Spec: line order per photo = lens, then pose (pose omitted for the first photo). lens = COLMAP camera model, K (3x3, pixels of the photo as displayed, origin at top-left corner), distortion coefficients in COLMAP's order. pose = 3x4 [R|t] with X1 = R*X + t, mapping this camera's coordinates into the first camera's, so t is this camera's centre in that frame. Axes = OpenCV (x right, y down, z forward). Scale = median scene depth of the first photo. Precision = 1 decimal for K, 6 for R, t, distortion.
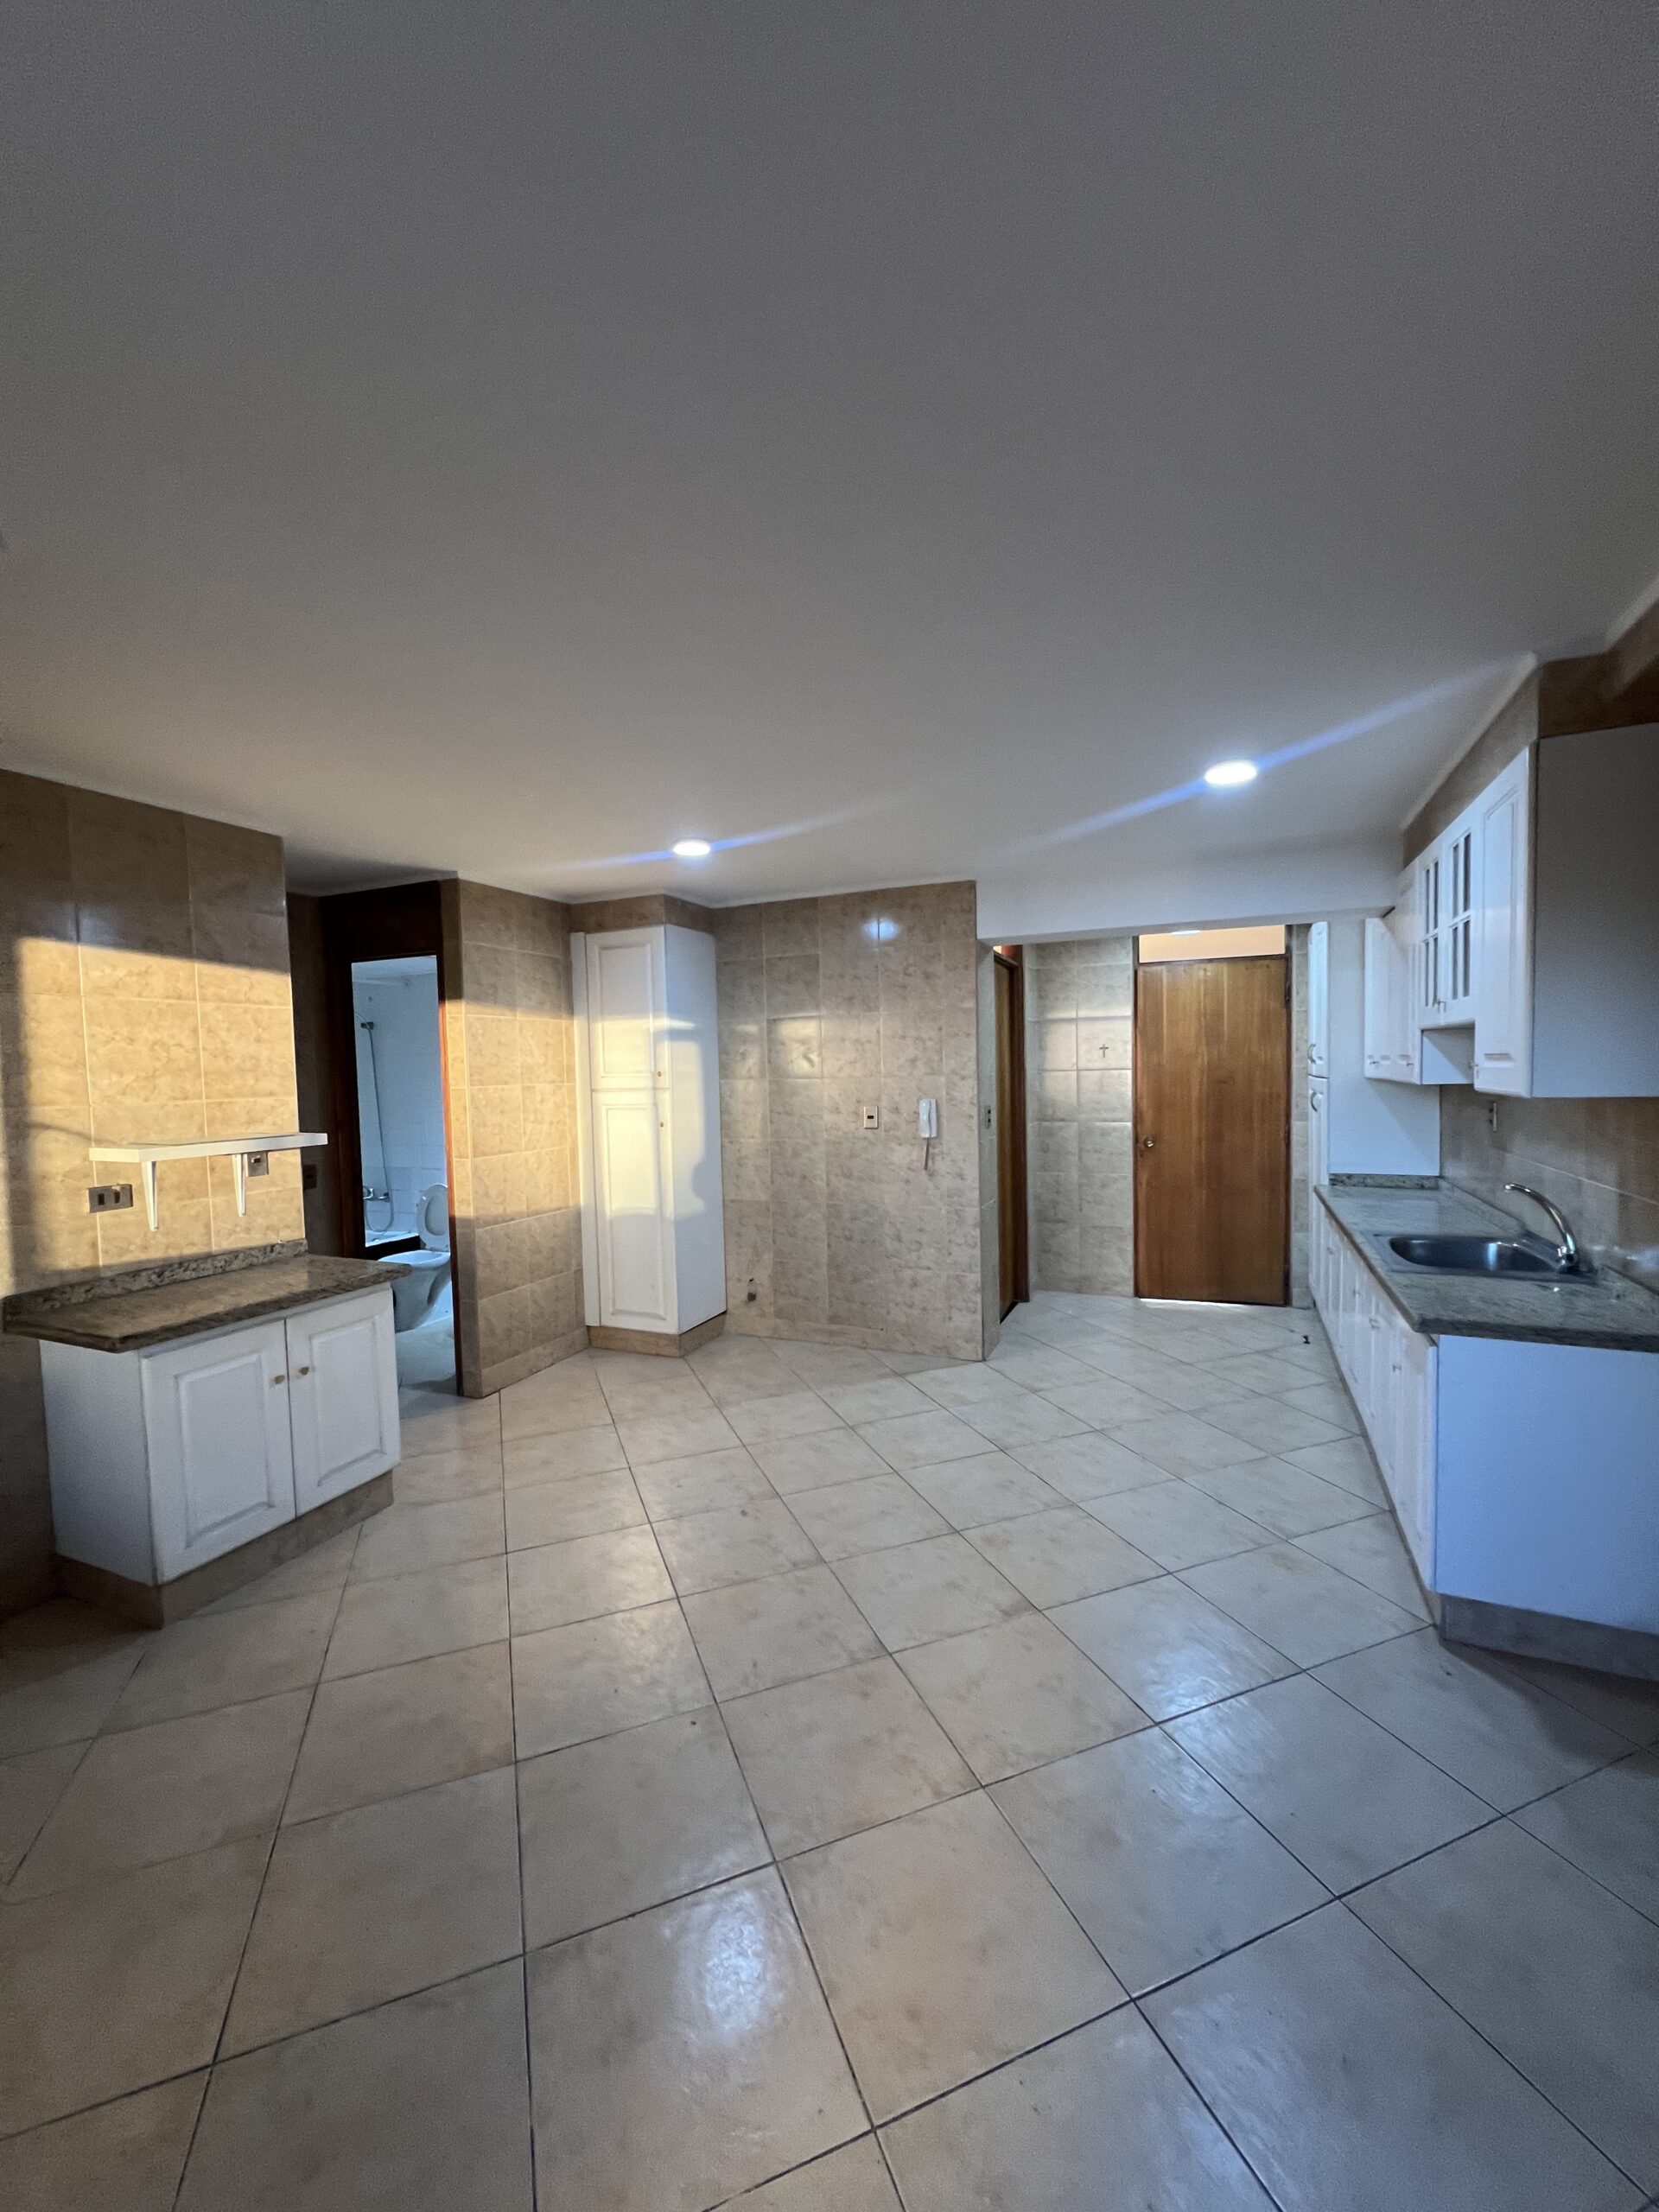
lens RADIAL K [[857.6, 0, 829.5], [0, 857.6, 1106.0], [0, 0, 1]] dist [0.000608, 0.000040]
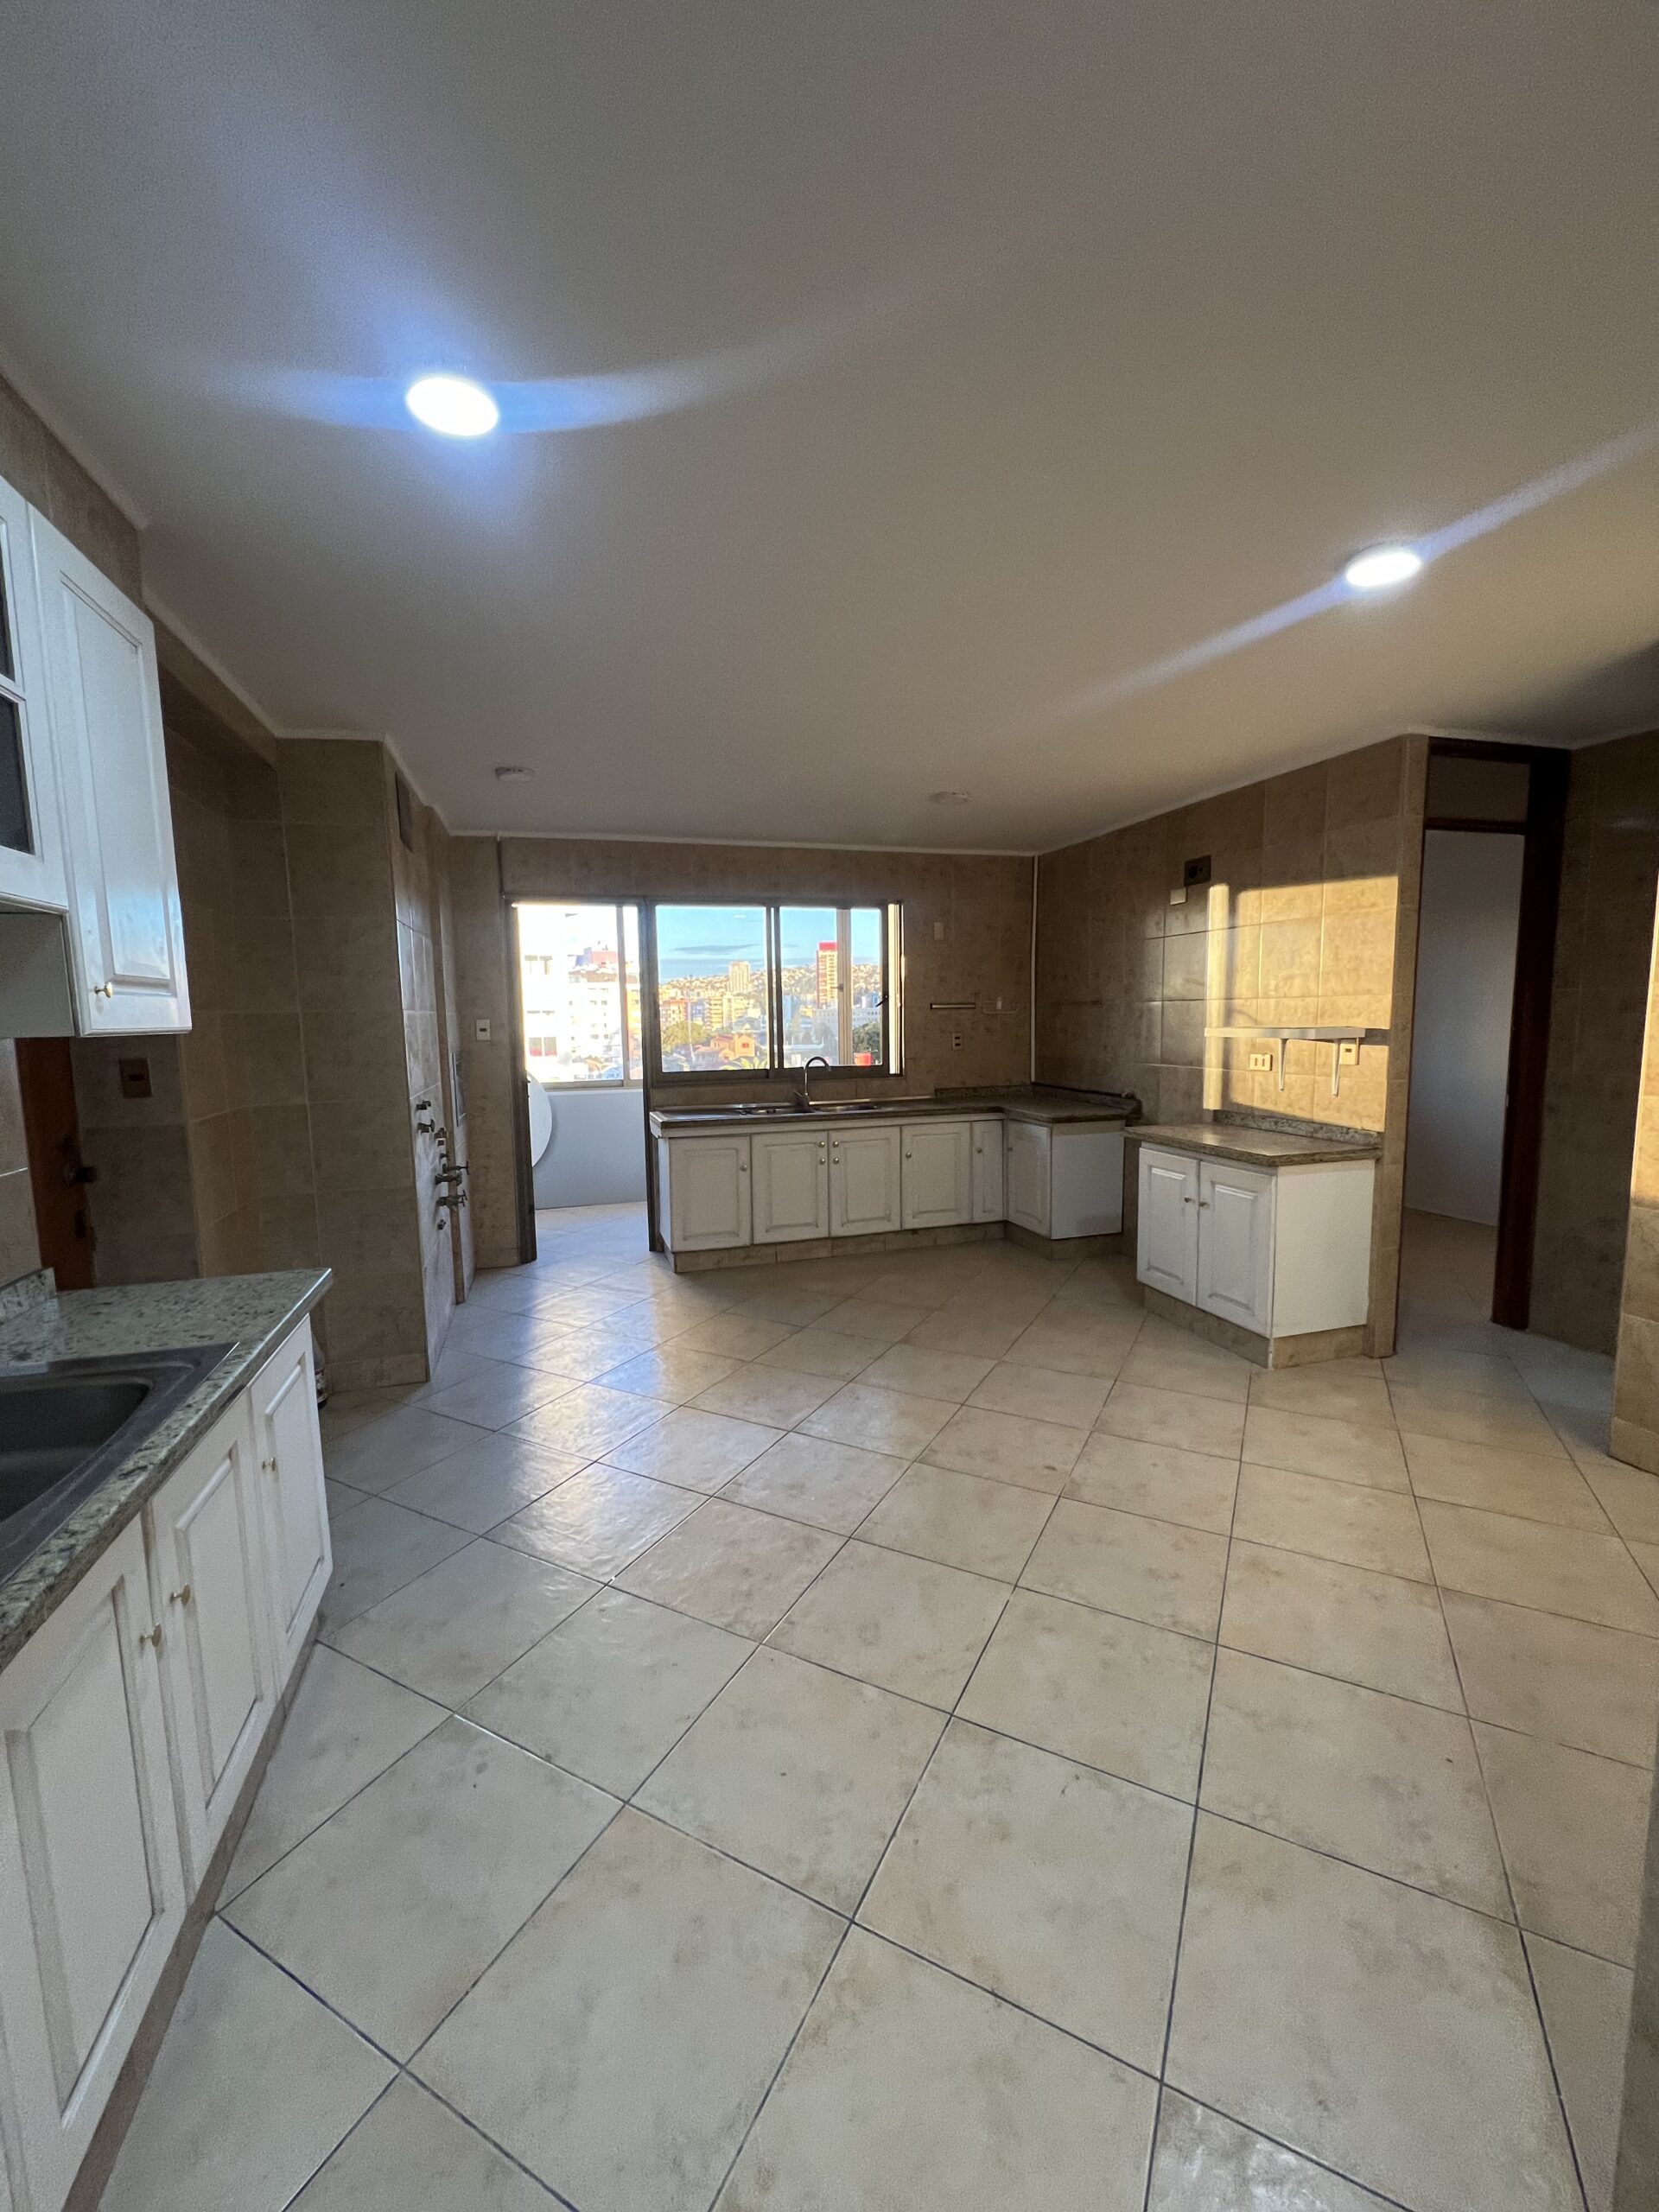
lens RADIAL K [[857.6, 0, 829.5], [0, 857.6, 1106.0], [0, 0, 1]] dist [0.000608, 0.000040]
pose [[-0.739708, 0.109713, -0.663924, 0.600233], [0.005215, 0.987525, 0.157377, -0.046599], [0.672908, 0.112951, -0.731052, 1.384062]]
